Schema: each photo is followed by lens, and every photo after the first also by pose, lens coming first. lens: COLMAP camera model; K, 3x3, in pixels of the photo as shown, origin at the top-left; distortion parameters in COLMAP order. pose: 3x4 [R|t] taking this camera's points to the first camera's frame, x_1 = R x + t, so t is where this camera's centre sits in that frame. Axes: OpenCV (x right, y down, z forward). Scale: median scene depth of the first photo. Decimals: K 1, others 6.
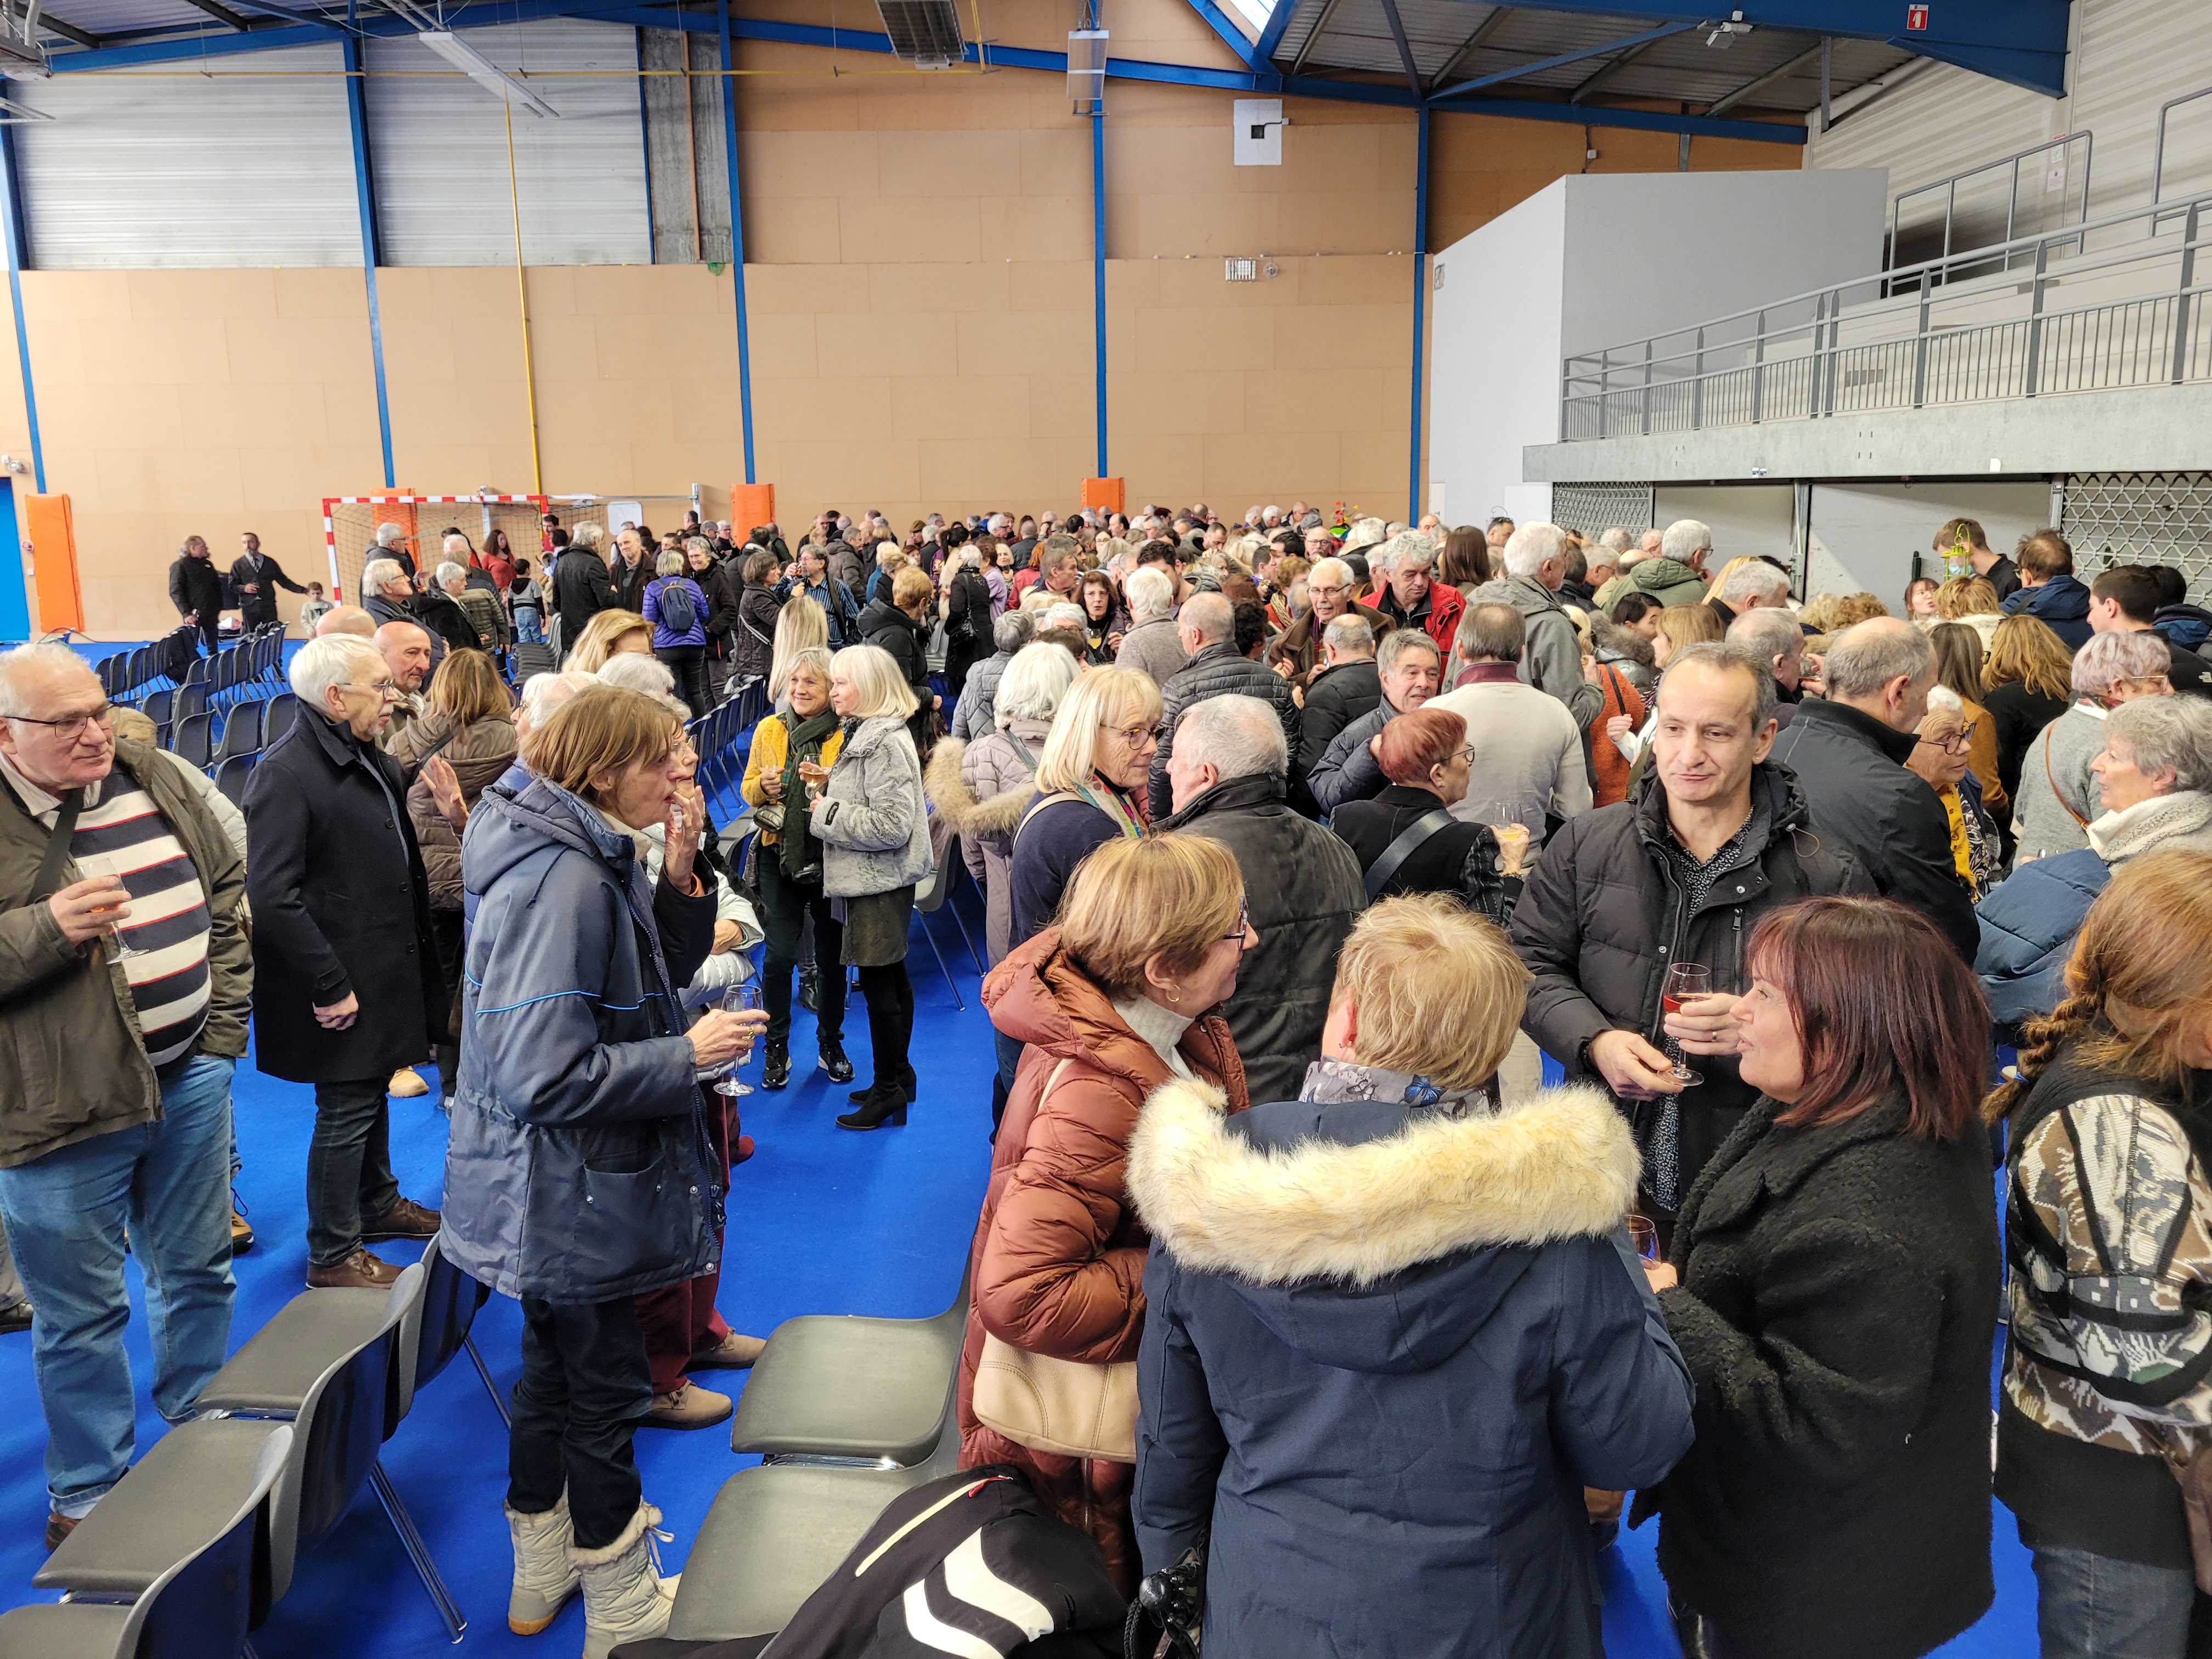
lens RADIAL K [[1674.1, 0, 1106.4], [0, 1674.1, 819.9], [0, 0, 1]] dist [0.032144, -0.037009]
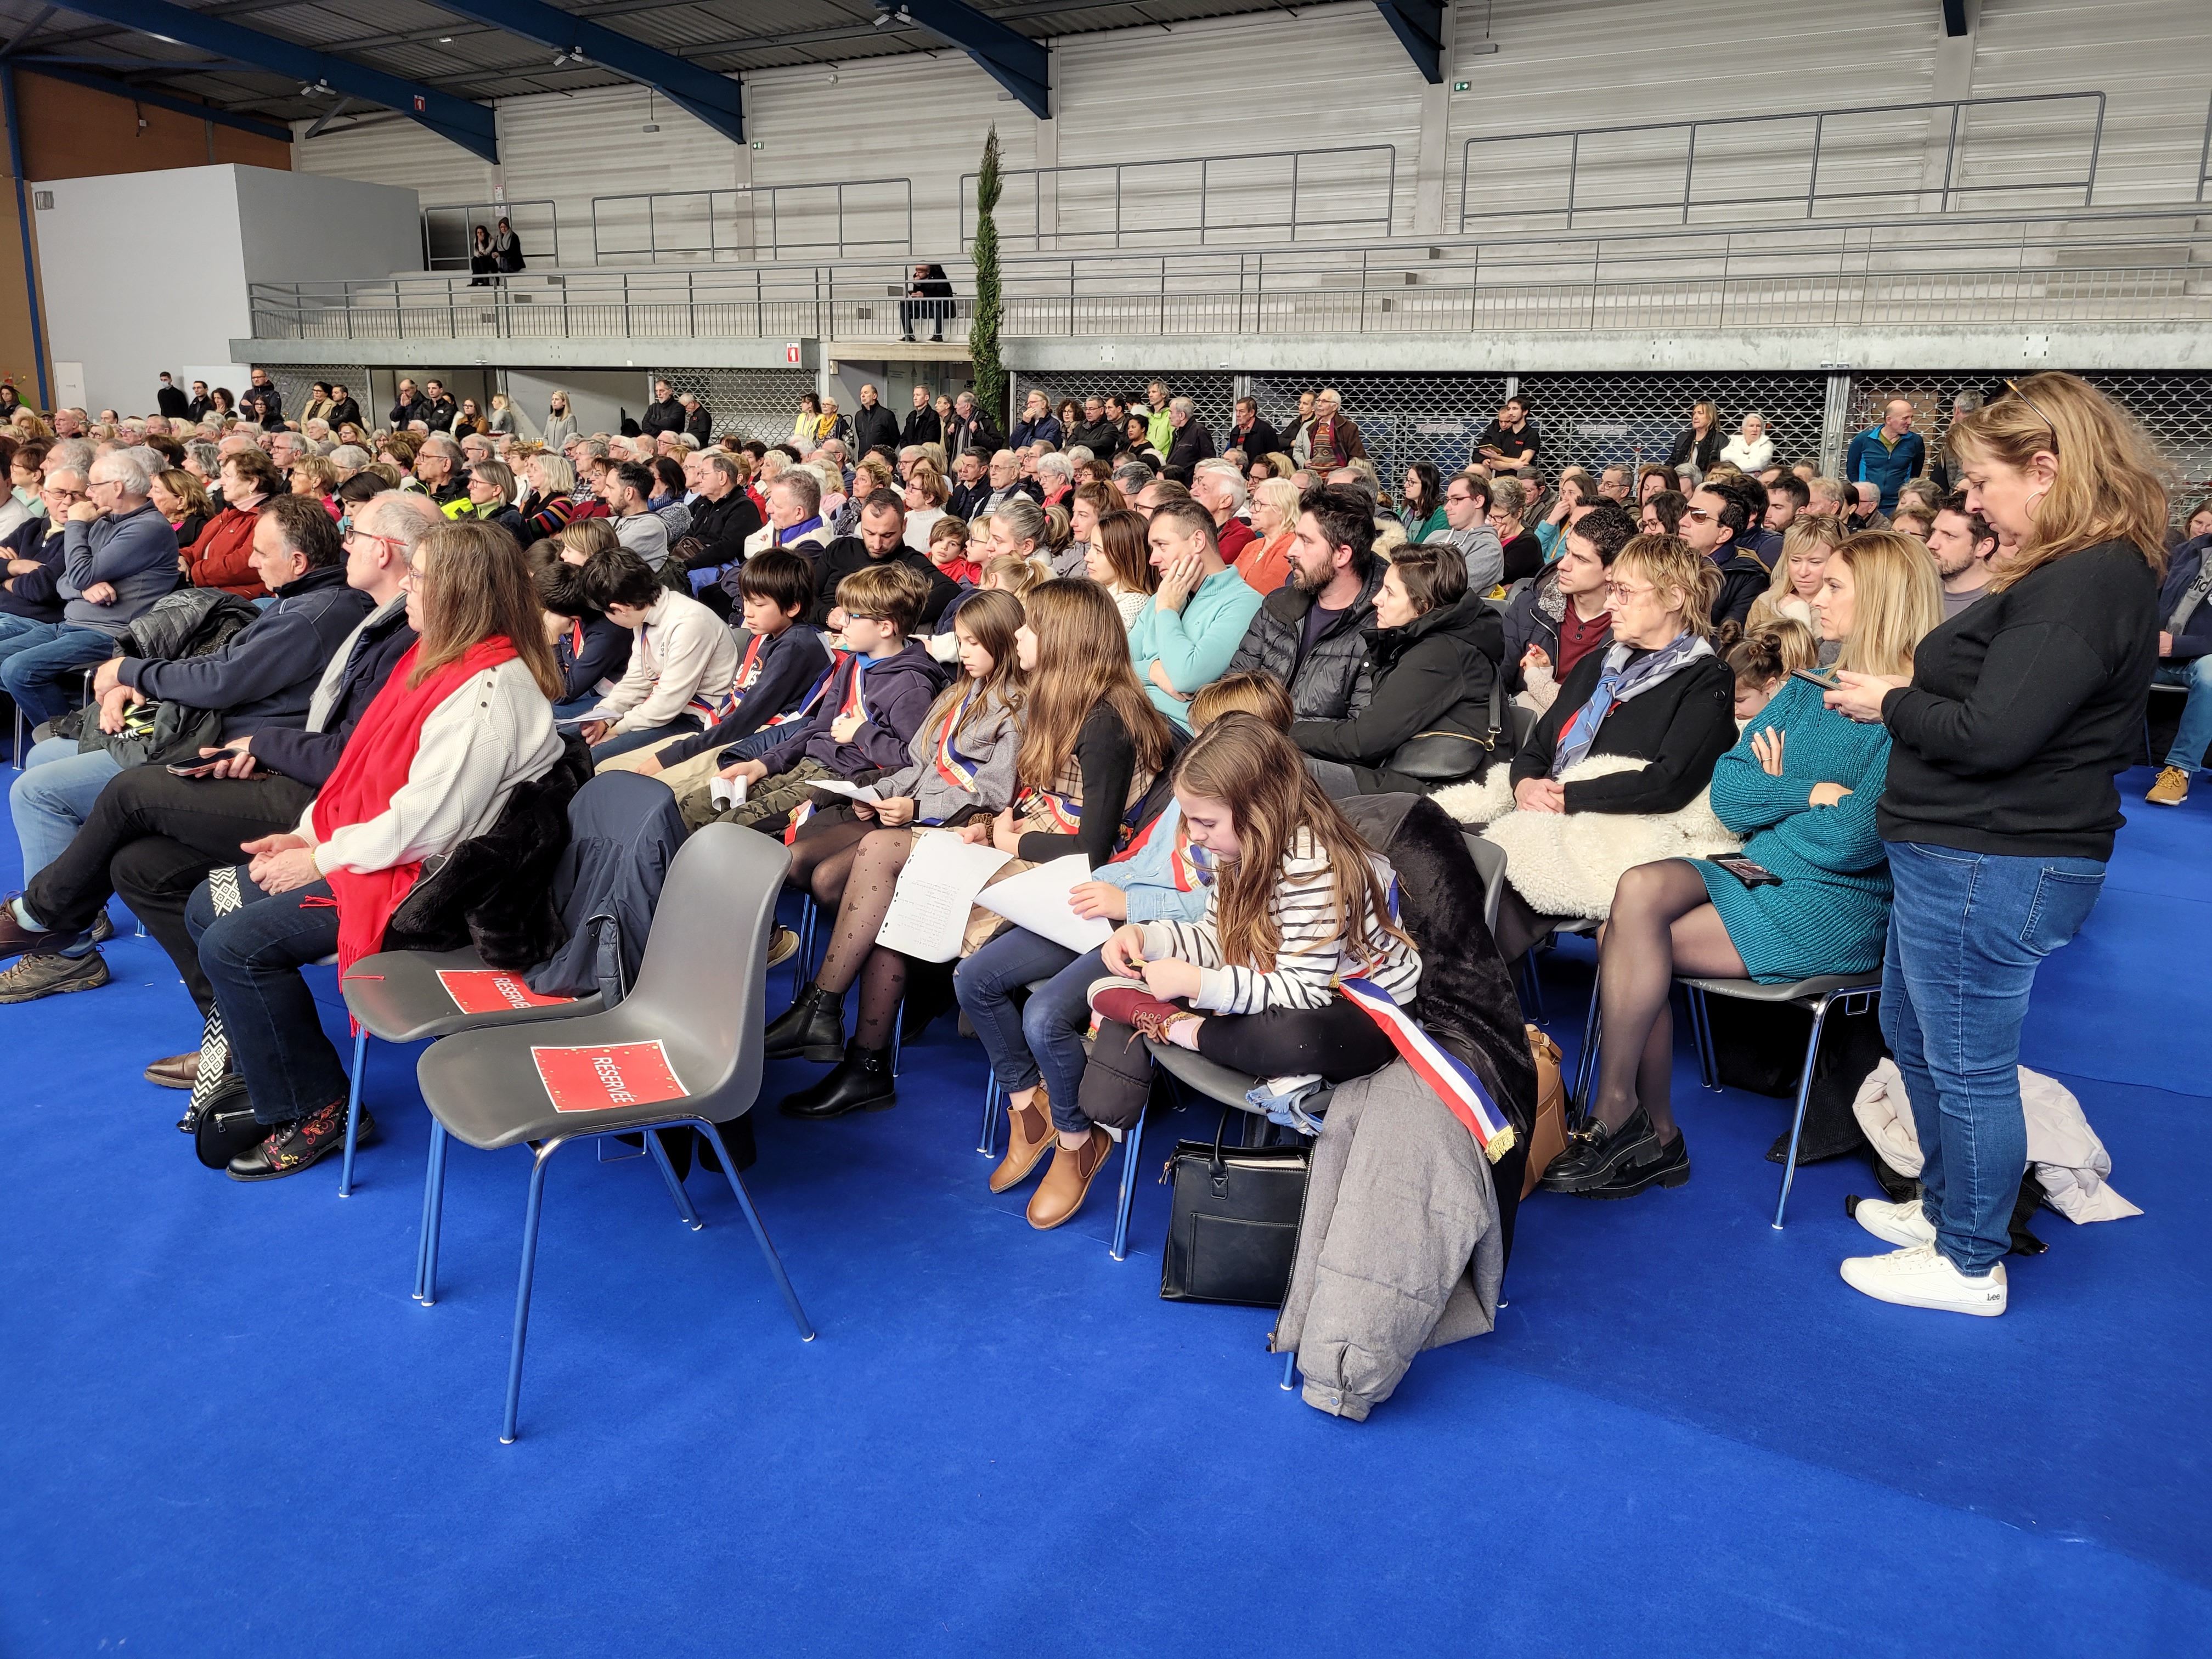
lens RADIAL K [[1674.1, 0, 1106.5], [0, 1674.1, 830.2], [0, 0, 1]] dist [0.032144, -0.037009]
pose [[0.558215, -0.162557, 0.813616, -0.631777], [0.125387, 0.985885, 0.110949, 0.149002], [-0.820167, 0.040084, 0.570718, -0.514391]]
